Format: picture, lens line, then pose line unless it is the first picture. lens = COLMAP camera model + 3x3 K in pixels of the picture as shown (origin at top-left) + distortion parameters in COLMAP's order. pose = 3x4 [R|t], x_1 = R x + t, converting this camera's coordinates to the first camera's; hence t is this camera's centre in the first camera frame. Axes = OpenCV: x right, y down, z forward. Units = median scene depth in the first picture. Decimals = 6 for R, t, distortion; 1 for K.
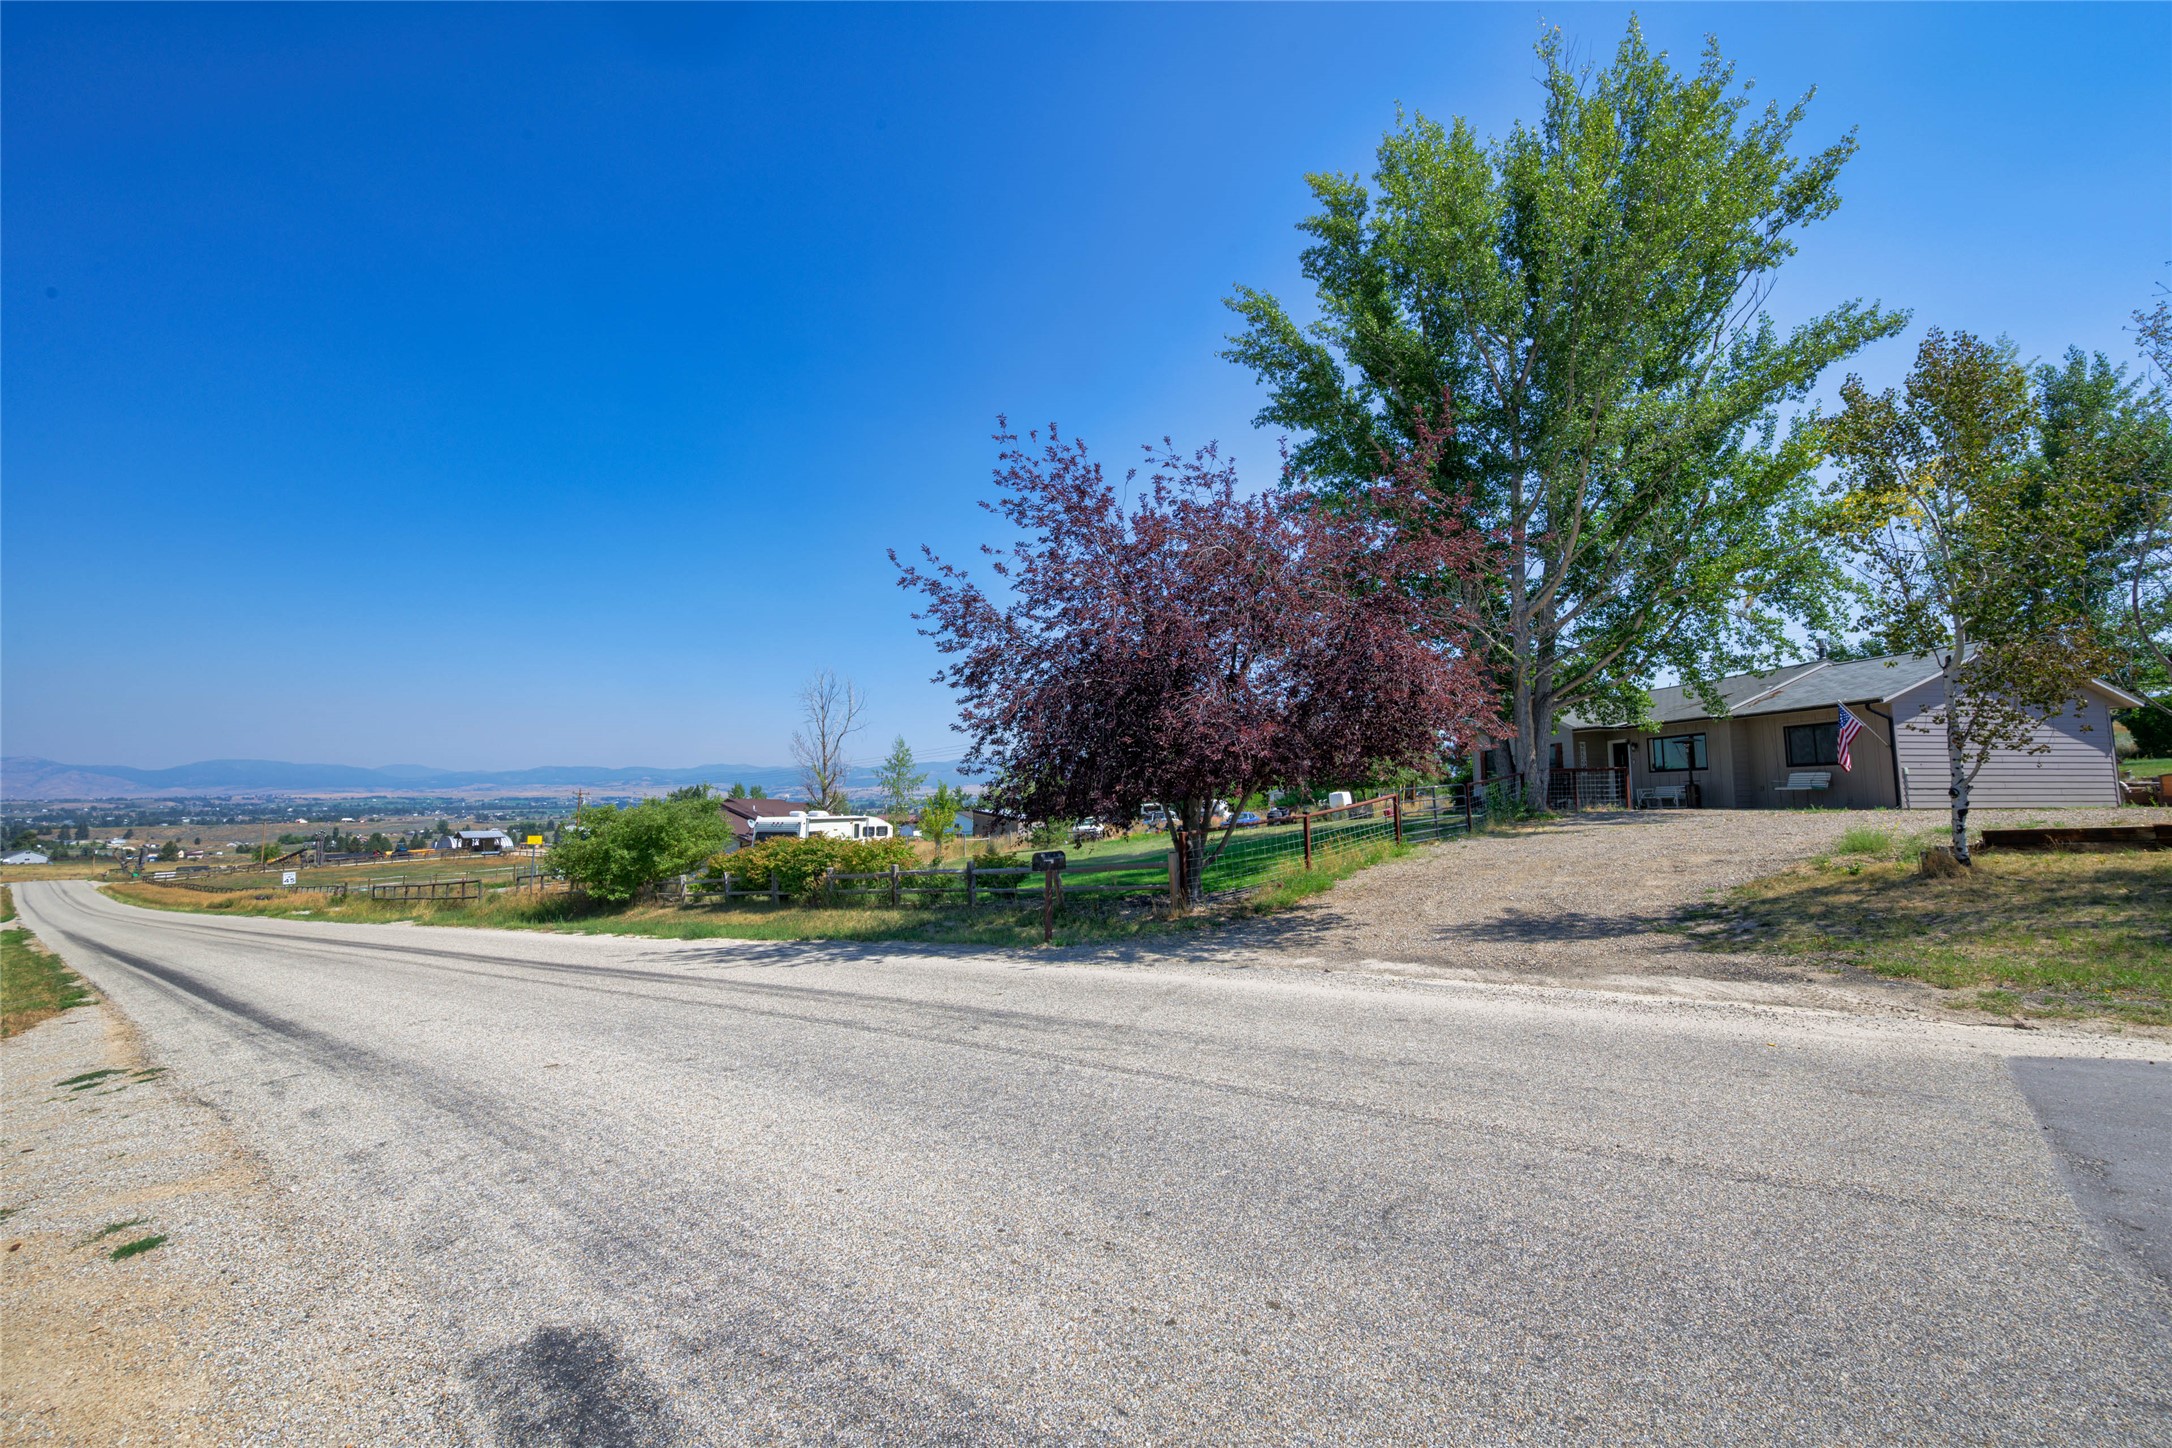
lens RADIAL K [[855.0, 0, 1084.2], [0, 855.0, 717.9], [0, 0, 1]] dist [-0.000653, -0.000207]
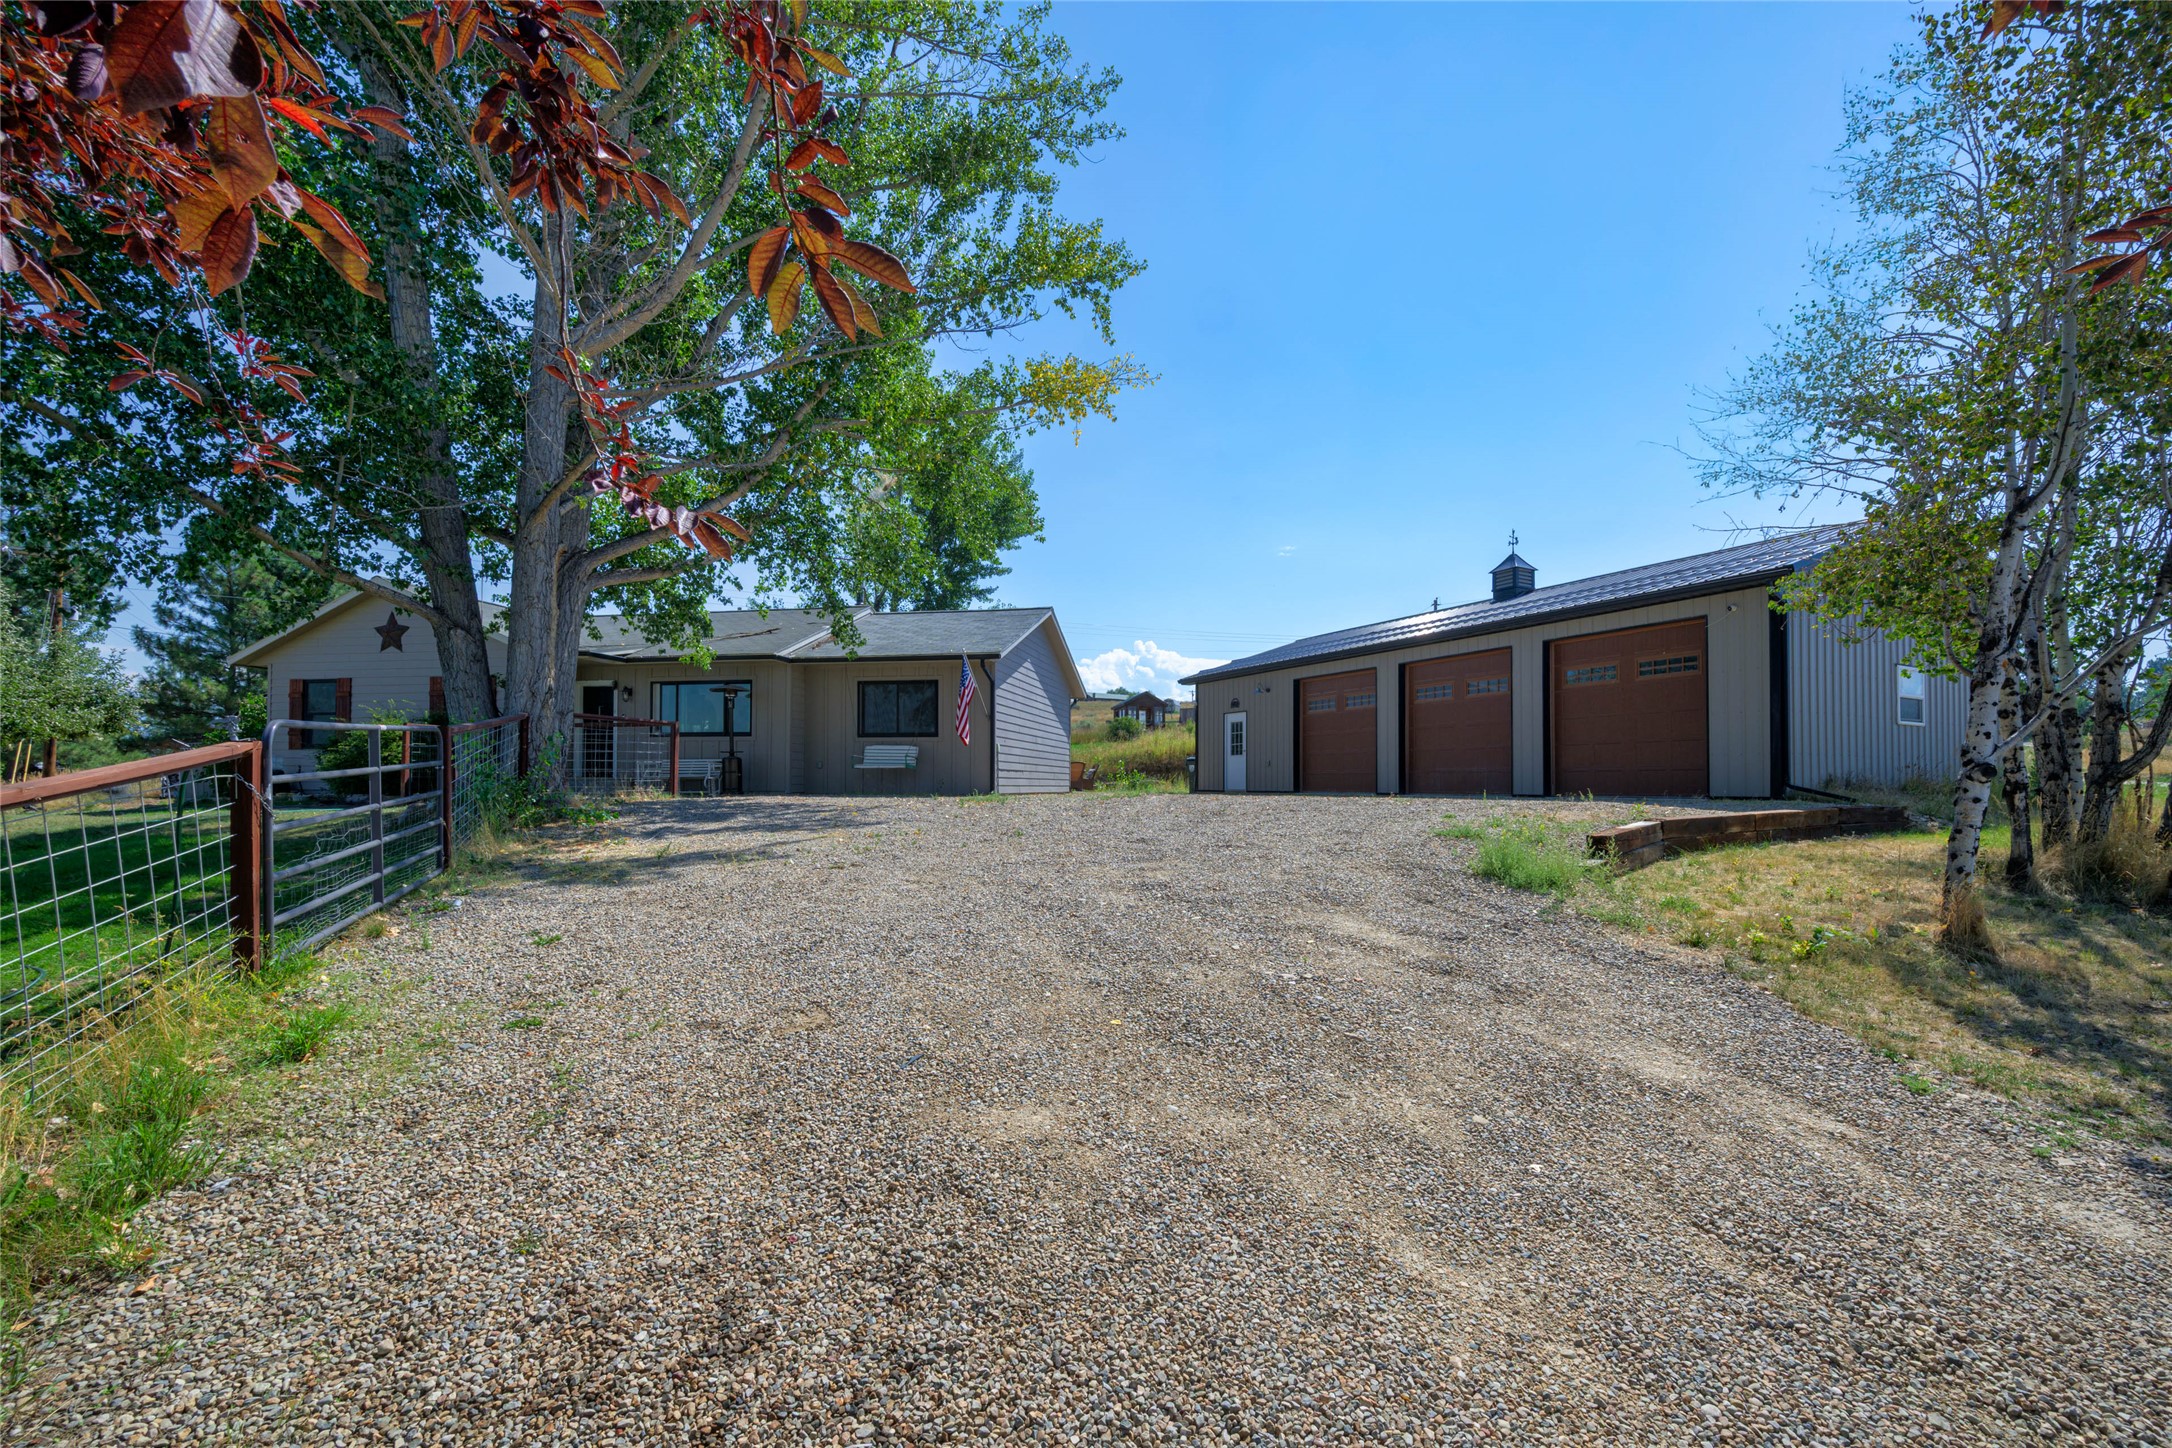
lens RADIAL K [[905.3, 0, 1139.2], [0, 905.3, 783.3], [0, 0, 1]] dist [-0.000148, -0.000029]
pose [[0.292653, 0.007398, 0.956190, 0.169790], [-0.100228, 0.994699, 0.022980, 0.058472], [-0.950951, -0.102562, 0.291844, 0.583160]]
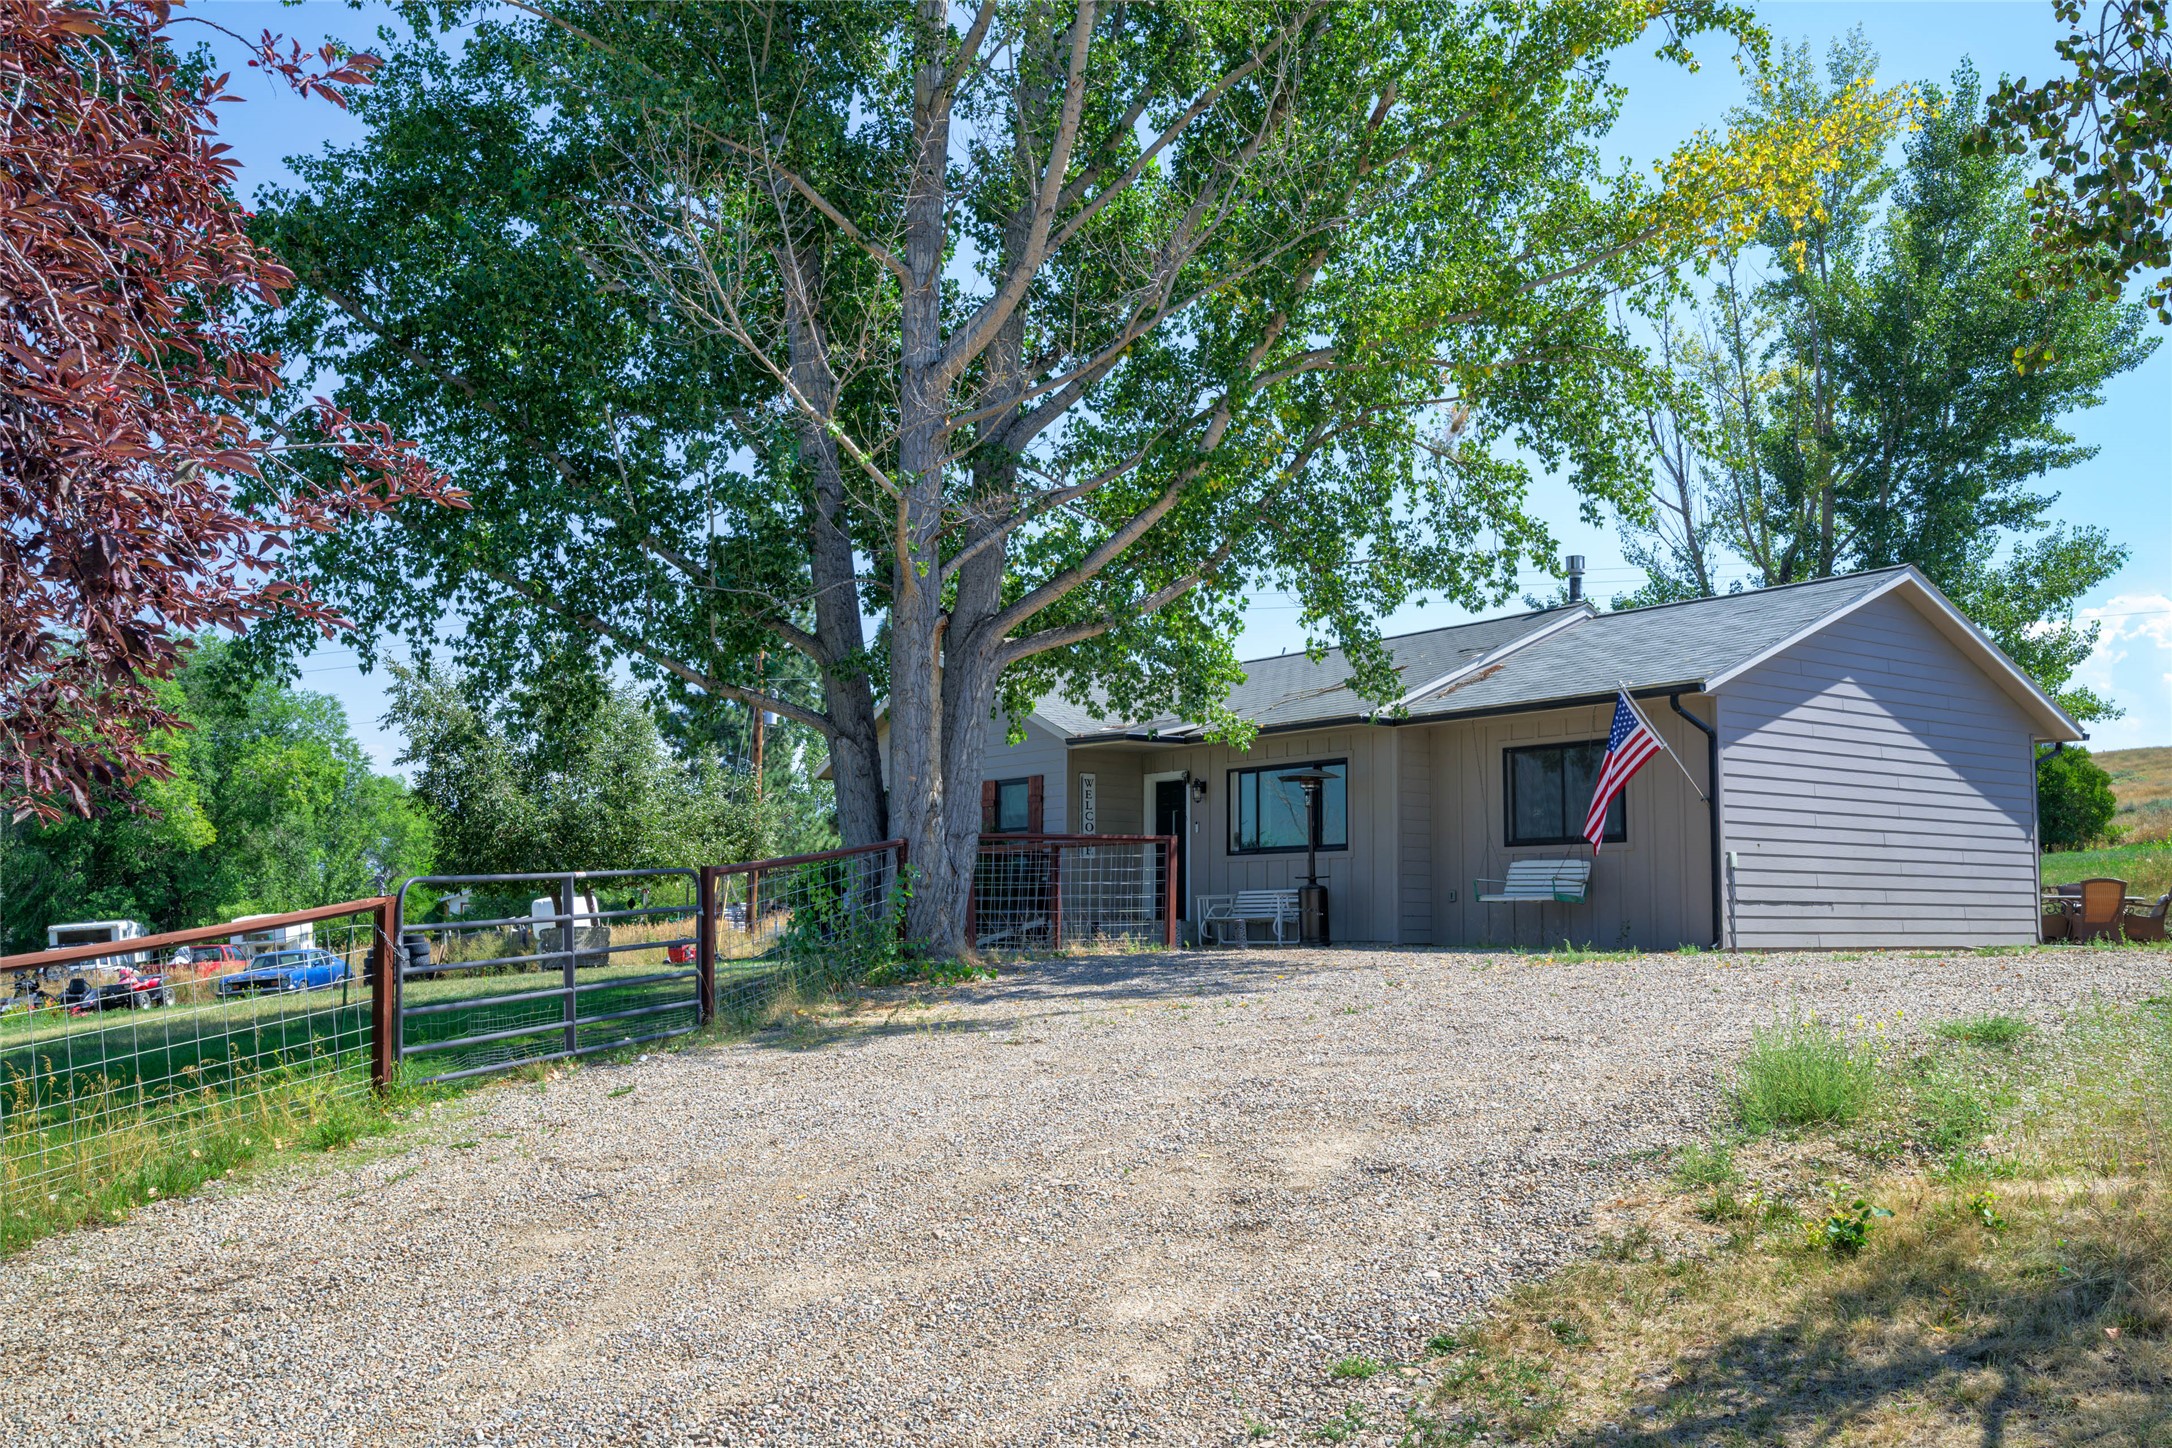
lens RADIAL K [[1910.3, 0, 1089.5], [0, 1910.3, 780.8], [0, 0, 1]] dist [-0.005299, 0.016939]
pose [[0.877378, 0.041518, 0.478001, 0.220783], [-0.053444, 0.998506, 0.011370, 0.028065], [-0.476814, -0.035522, 0.878286, 0.309241]]
